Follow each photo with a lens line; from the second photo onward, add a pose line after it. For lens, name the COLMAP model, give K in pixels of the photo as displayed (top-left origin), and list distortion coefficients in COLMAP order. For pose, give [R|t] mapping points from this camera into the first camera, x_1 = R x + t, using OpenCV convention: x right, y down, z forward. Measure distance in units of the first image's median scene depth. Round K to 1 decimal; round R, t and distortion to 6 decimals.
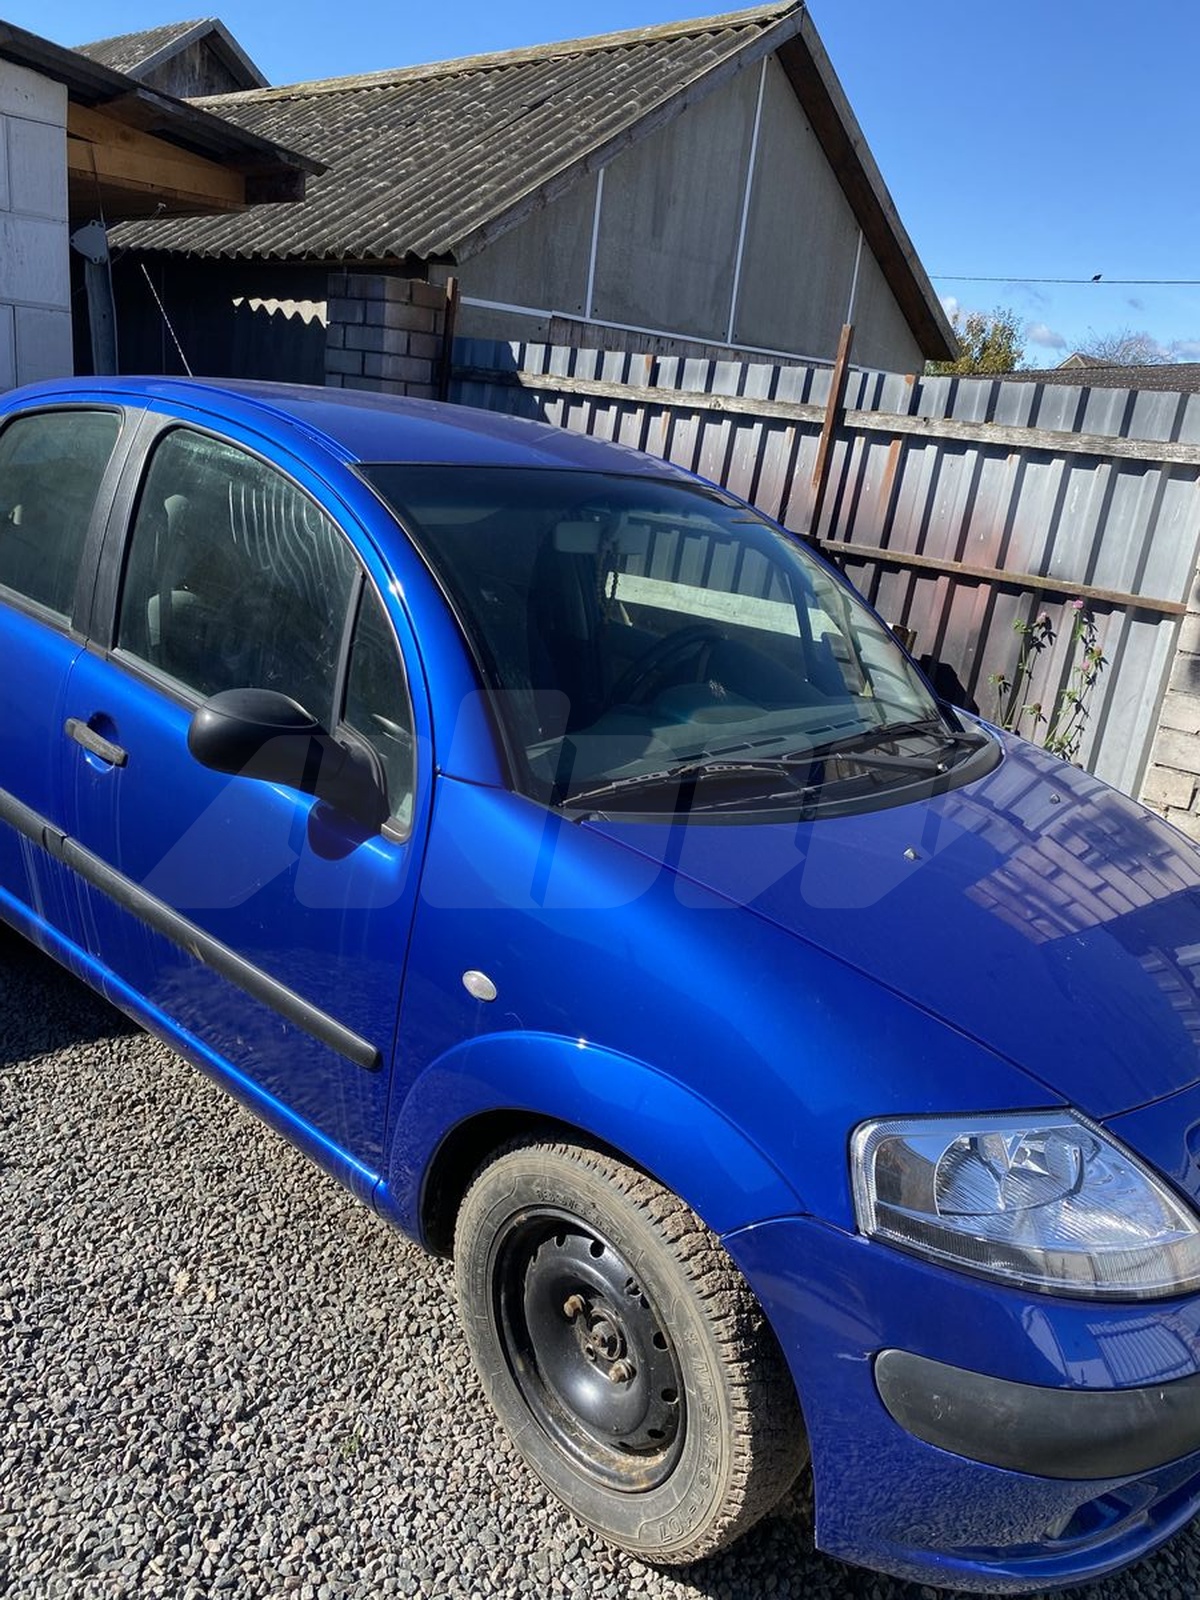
lens RADIAL K [[1209.1, 0, 600.0], [0, 1209.1, 800.0], [0, 0, 1]] dist [0.040870, -0.000719]
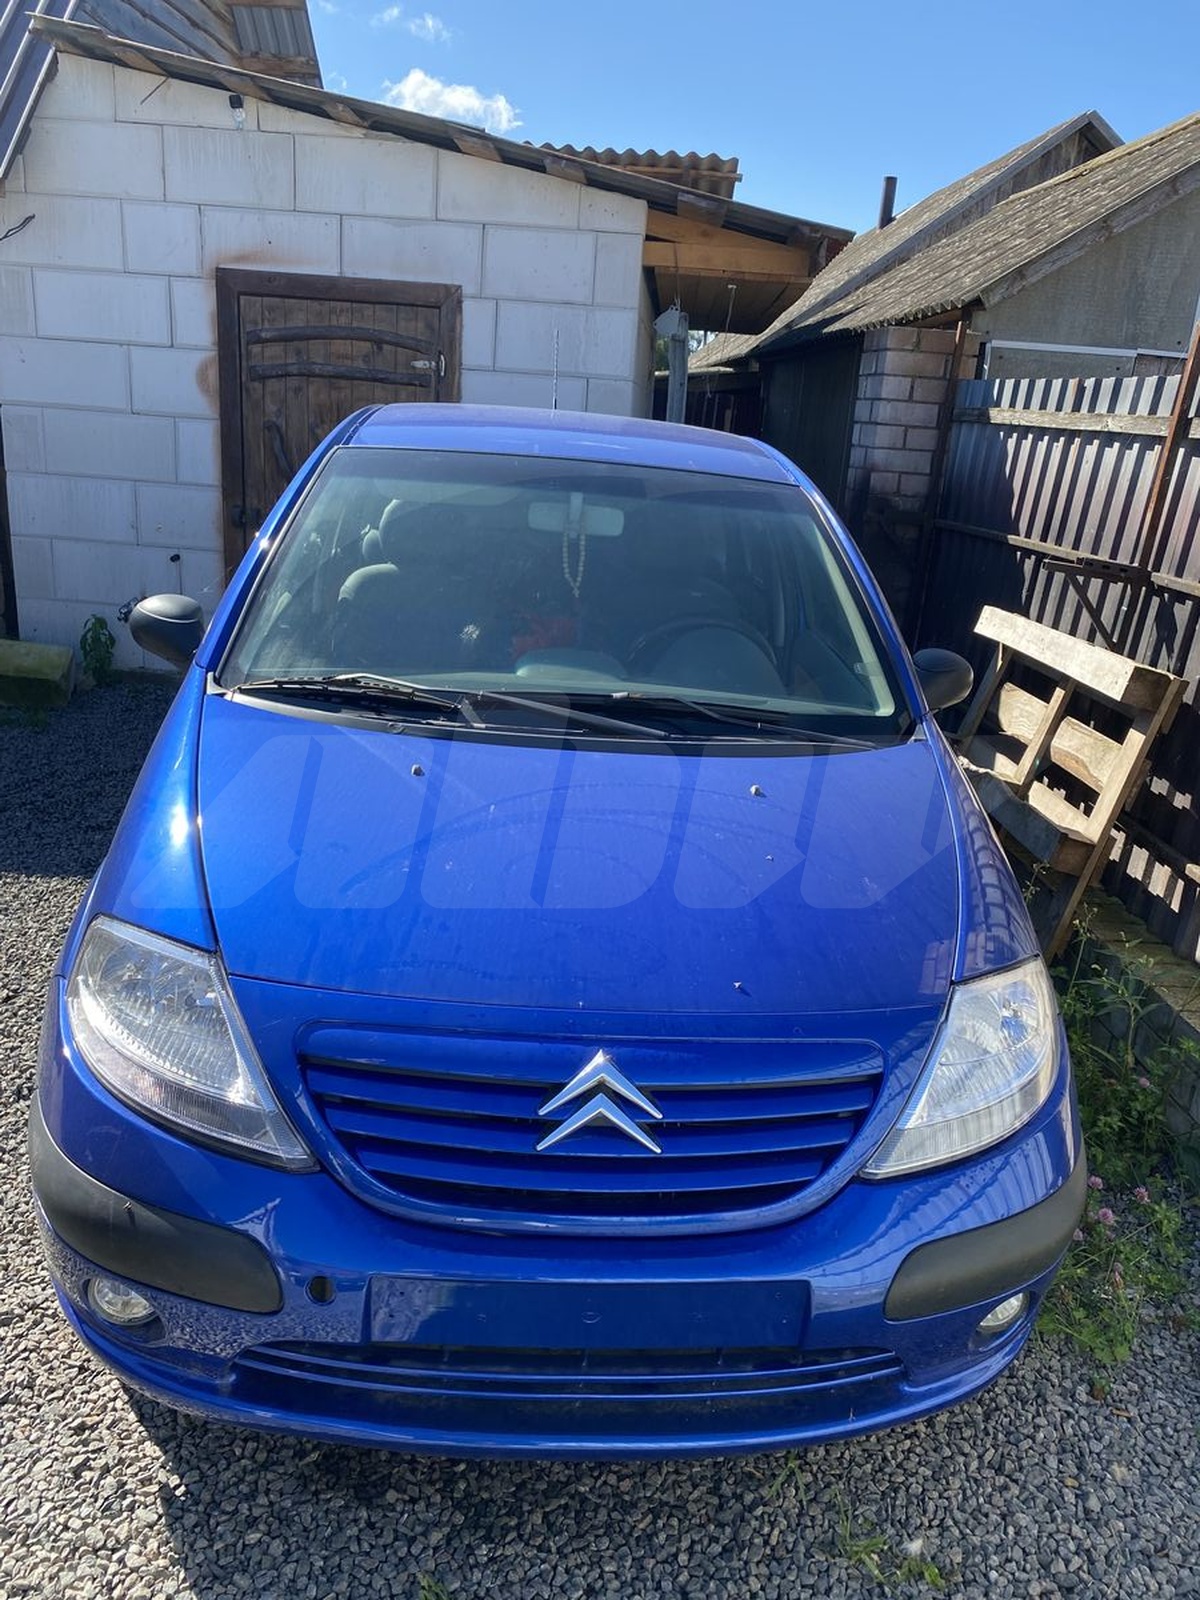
lens RADIAL K [[1209.1, 0, 600.0], [0, 1209.1, 800.0], [0, 0, 1]] dist [0.040870, -0.000719]
pose [[0.752488, 0.158173, -0.639330, 0.364241], [-0.202846, 0.979204, 0.003510, 0.013820], [0.626590, 0.127045, 0.768924, 0.093068]]
